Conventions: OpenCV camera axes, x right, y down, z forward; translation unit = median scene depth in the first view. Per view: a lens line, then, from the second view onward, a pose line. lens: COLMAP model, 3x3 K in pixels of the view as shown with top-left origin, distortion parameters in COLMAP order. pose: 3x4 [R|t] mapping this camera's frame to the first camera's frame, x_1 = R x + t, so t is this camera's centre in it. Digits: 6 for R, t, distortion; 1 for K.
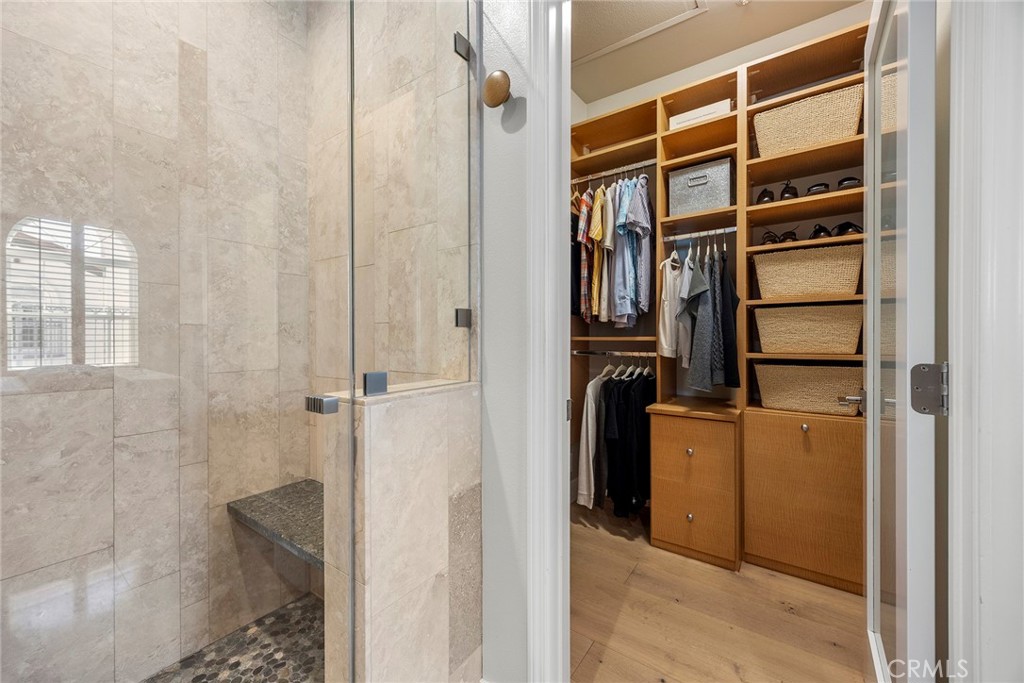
lens RADIAL K [[400.4, 0, 511.7], [0, 400.4, 338.4], [0, 0, 1]] dist [-0.002130, 0.001806]
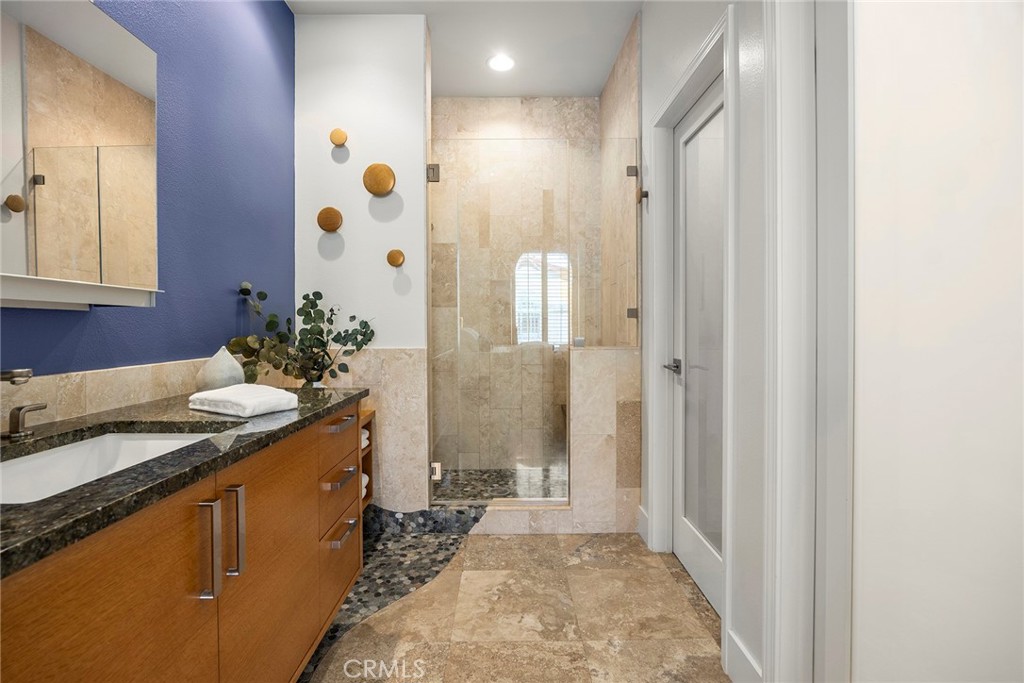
lens RADIAL K [[460.8, 0, 511.4], [0, 460.8, 335.4], [0, 0, 1]] dist [-0.000820, -0.000005]
pose [[0.594258, 0.017854, -0.804076, 1.192886], [-0.000710, 0.999765, 0.021675, 0.007122], [0.804274, -0.012310, 0.594131, -0.702862]]
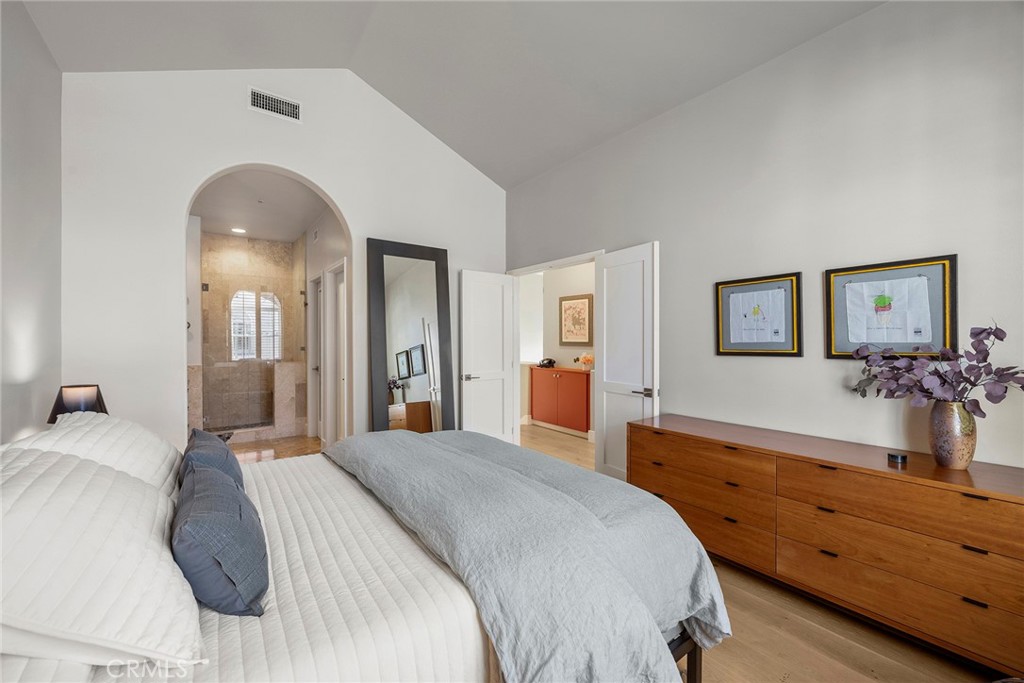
lens RADIAL K [[400.4, 0, 504.0], [0, 400.4, 341.6], [0, 0, 1]] dist [-0.002130, 0.001806]
pose [[0.953796, 0.006664, -0.300381, 3.351995], [-0.006746, 0.999977, 0.000765, -0.145095], [0.300379, 0.001297, 0.953819, -2.647663]]
